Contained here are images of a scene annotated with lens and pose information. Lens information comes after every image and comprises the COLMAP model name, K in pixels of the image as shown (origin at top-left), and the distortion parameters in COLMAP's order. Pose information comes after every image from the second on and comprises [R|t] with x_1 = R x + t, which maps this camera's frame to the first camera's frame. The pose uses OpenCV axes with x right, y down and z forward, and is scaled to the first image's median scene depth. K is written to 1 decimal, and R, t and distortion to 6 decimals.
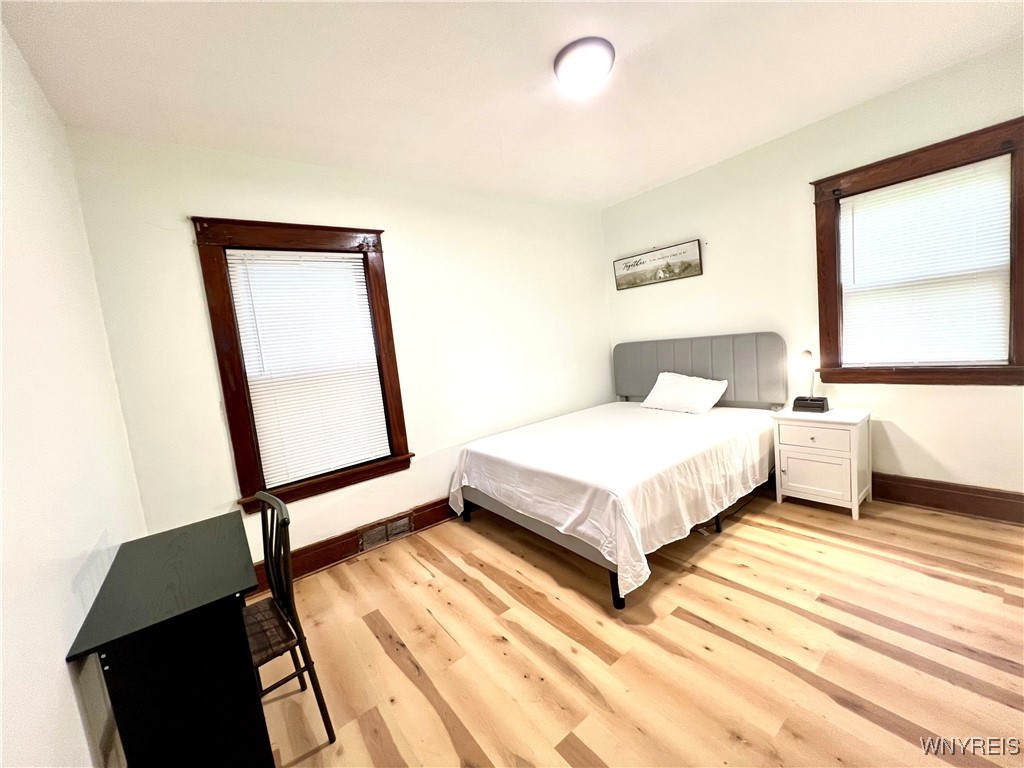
lens RADIAL K [[405.7, 0, 512.0], [0, 405.7, 384.0], [0, 0, 1]] dist [-0.001030, -0.000115]
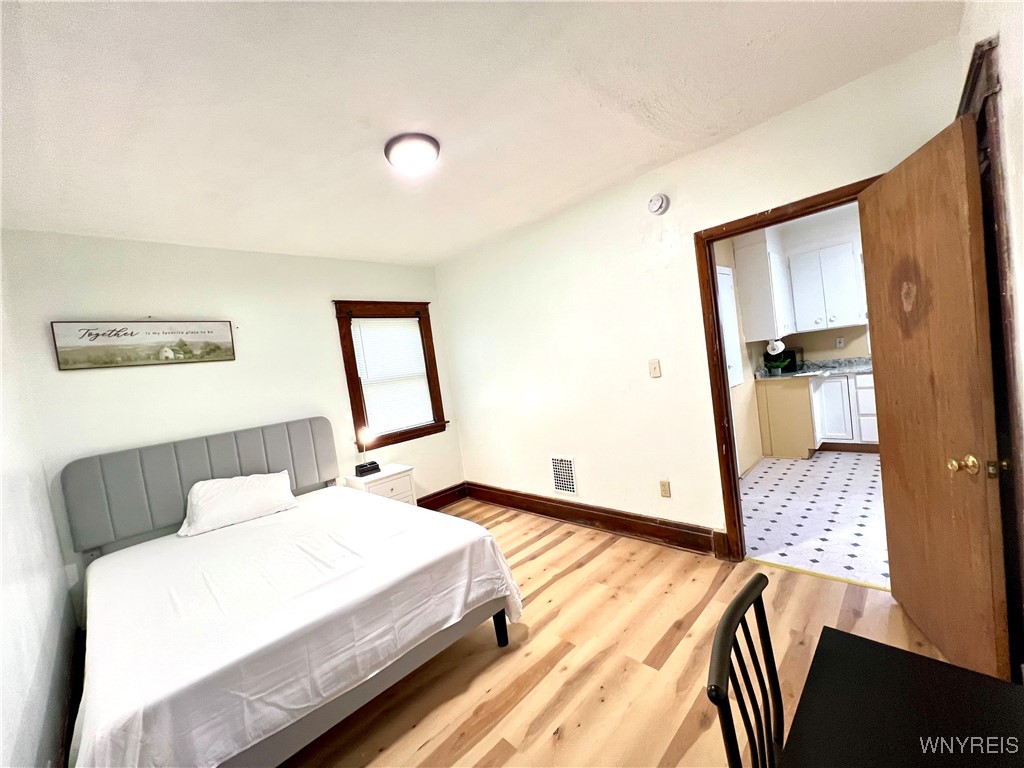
lens RADIAL K [[405.7, 0, 512.0], [0, 405.7, 384.0], [0, 0, 1]] dist [-0.001030, -0.000115]
pose [[-0.111896, 0.072206, 0.991093, -0.556713], [0.242784, 0.969118, -0.043195, -0.039309], [-0.963605, 0.235788, -0.125971, 0.632504]]
